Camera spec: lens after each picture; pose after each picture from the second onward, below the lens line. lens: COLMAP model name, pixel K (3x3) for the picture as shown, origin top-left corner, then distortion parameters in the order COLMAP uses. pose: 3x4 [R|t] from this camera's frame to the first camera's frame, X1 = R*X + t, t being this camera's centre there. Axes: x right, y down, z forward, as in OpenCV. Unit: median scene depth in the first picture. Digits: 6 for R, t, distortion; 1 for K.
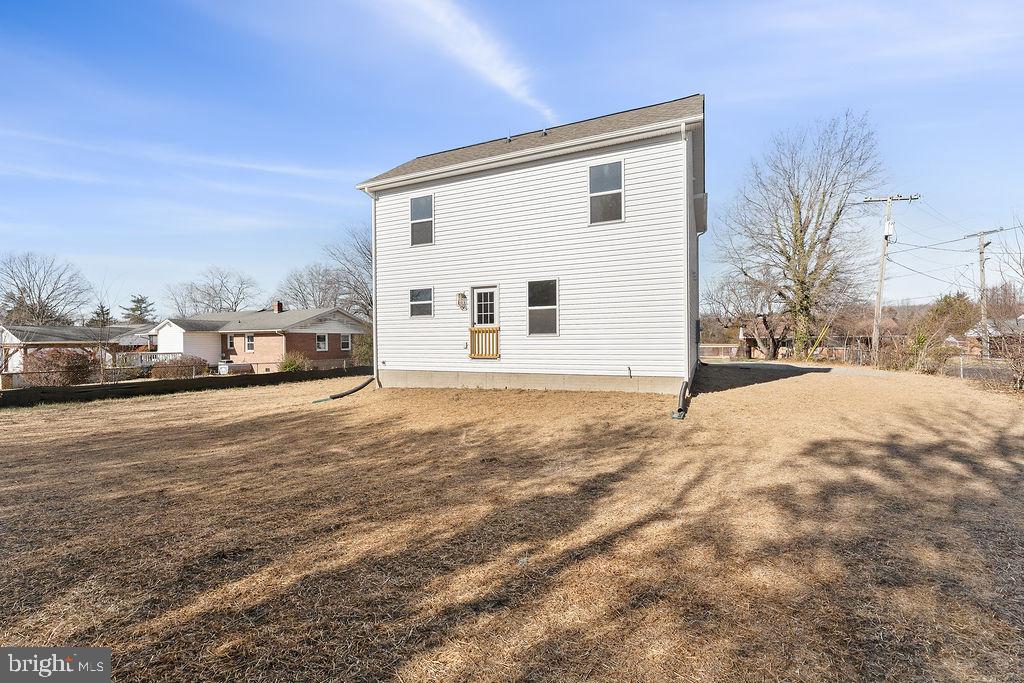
lens RADIAL K [[427.1, 0, 512.0], [0, 427.1, 341.5], [0, 0, 1]] dist [-0.000875, 0.000041]
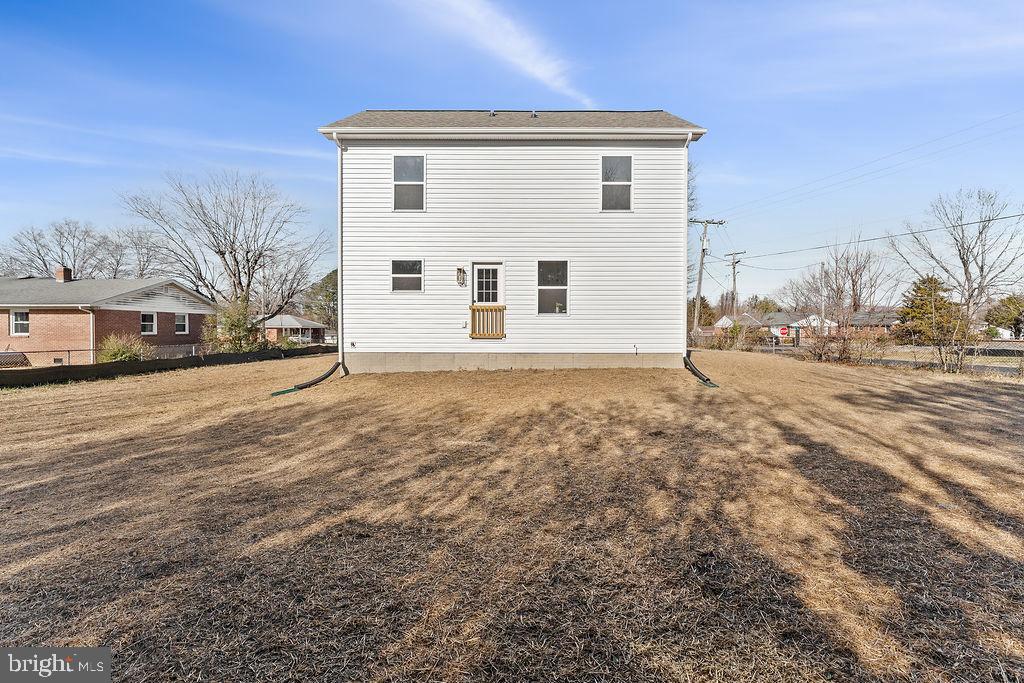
lens RADIAL K [[414.1, 0, 513.5], [0, 414.1, 331.8], [0, 0, 1]] dist [0.000909, 0.000068]
pose [[0.911211, 0.006454, 0.411890, -0.386523], [-0.008684, 0.999956, 0.003543, 0.021032], [-0.411849, -0.006805, 0.911227, 0.134486]]
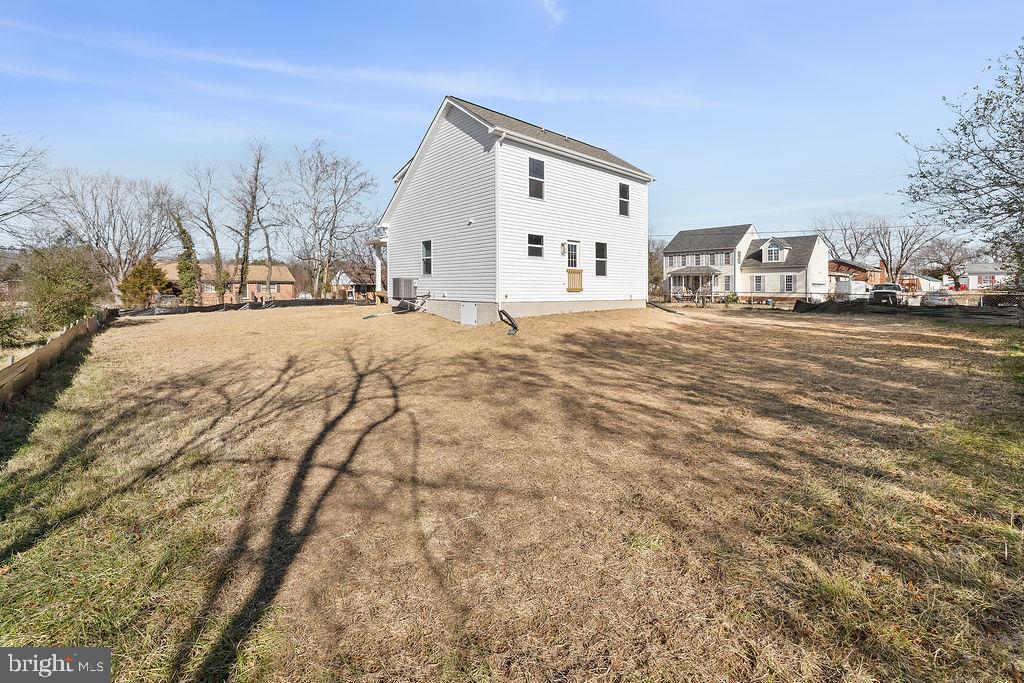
lens RADIAL K [[434.8, 0, 512.8], [0, 434.8, 287.6], [0, 0, 1]] dist [0.000120, -0.000002]
pose [[0.416714, 0.013218, 0.908941, -1.448805], [-0.006926, 0.999911, -0.011366, 0.044924], [-0.909011, -0.001559, 0.416769, 0.575016]]
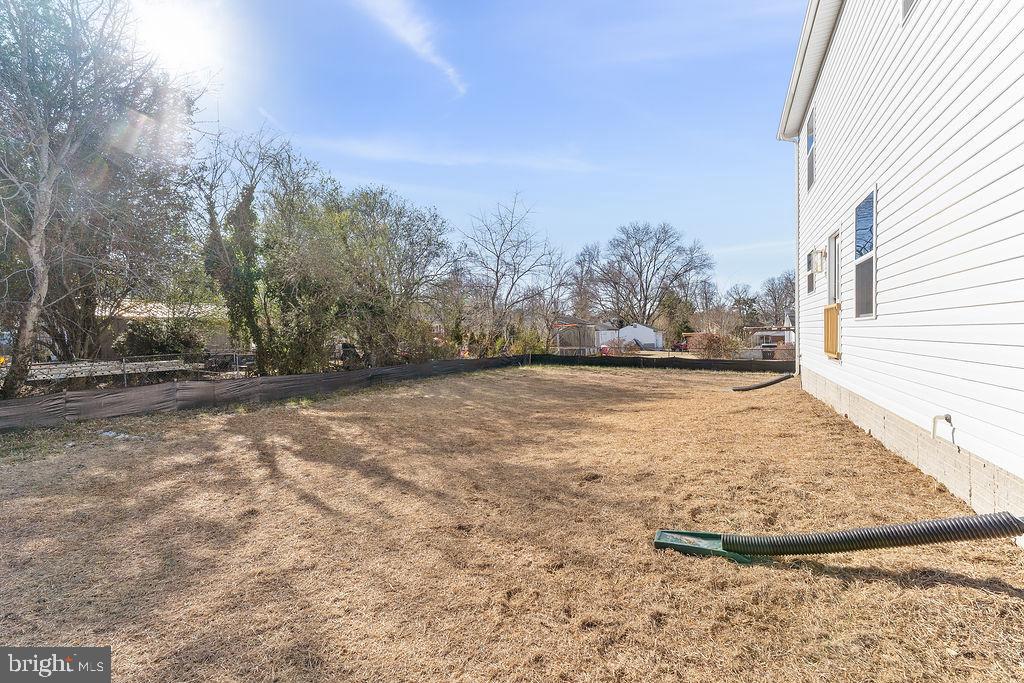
lens RADIAL K [[414.1, 0, 513.5], [0, 414.1, 331.8], [0, 0, 1]] dist [0.000909, 0.000068]
pose [[-0.061964, 0.010067, -0.998028, 0.515696], [0.012209, 0.999882, 0.009327, -0.009743], [0.998004, -0.011607, -0.062079, 0.601551]]
